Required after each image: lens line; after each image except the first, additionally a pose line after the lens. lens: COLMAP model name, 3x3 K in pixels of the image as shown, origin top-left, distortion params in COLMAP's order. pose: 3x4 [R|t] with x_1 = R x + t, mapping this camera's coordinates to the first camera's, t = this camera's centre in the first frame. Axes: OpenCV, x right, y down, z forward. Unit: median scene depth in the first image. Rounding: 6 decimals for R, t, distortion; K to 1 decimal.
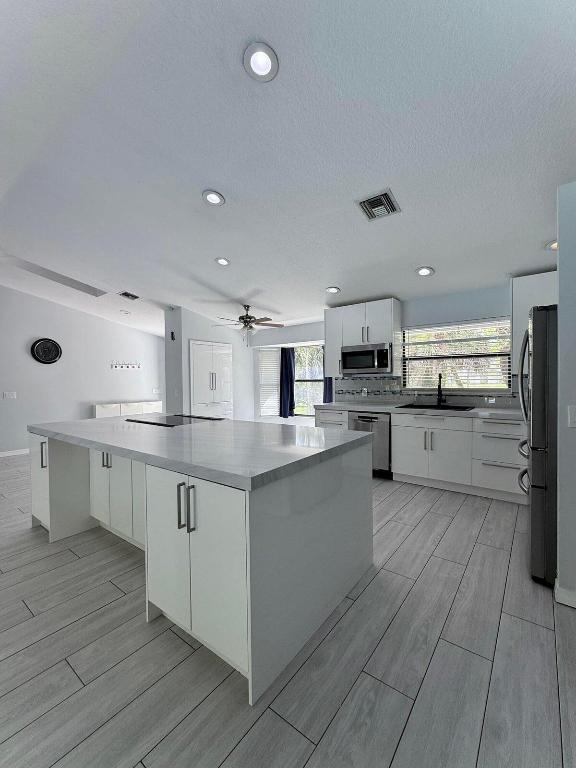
lens RADIAL K [[310.9, 0, 288.0], [0, 310.9, 384.0], [0, 0, 1]] dist [0.002983, -0.000050]
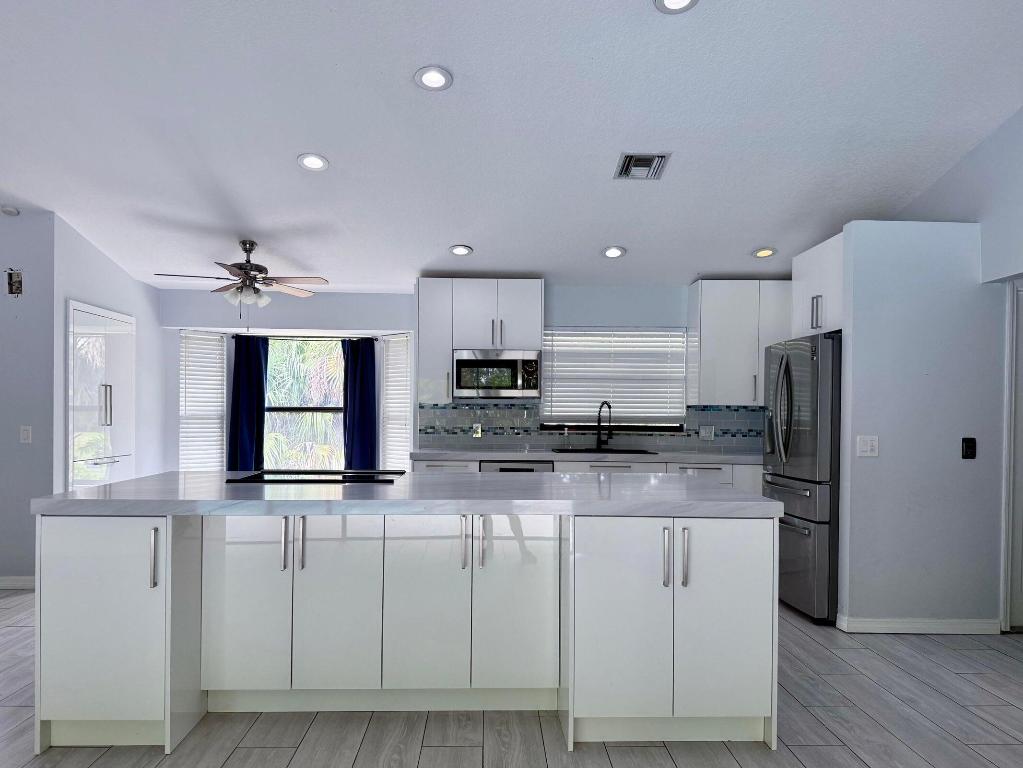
lens RADIAL K [[702.8, 0, 480.6], [0, 702.8, 417.4], [0, 0, 1]] dist [0.085916, -0.068882]
pose [[0.796981, 0.013070, 0.603863, -0.582708], [-0.008480, 0.999909, -0.010449, 0.017451], [-0.603945, 0.003207, 0.797020, -0.051734]]
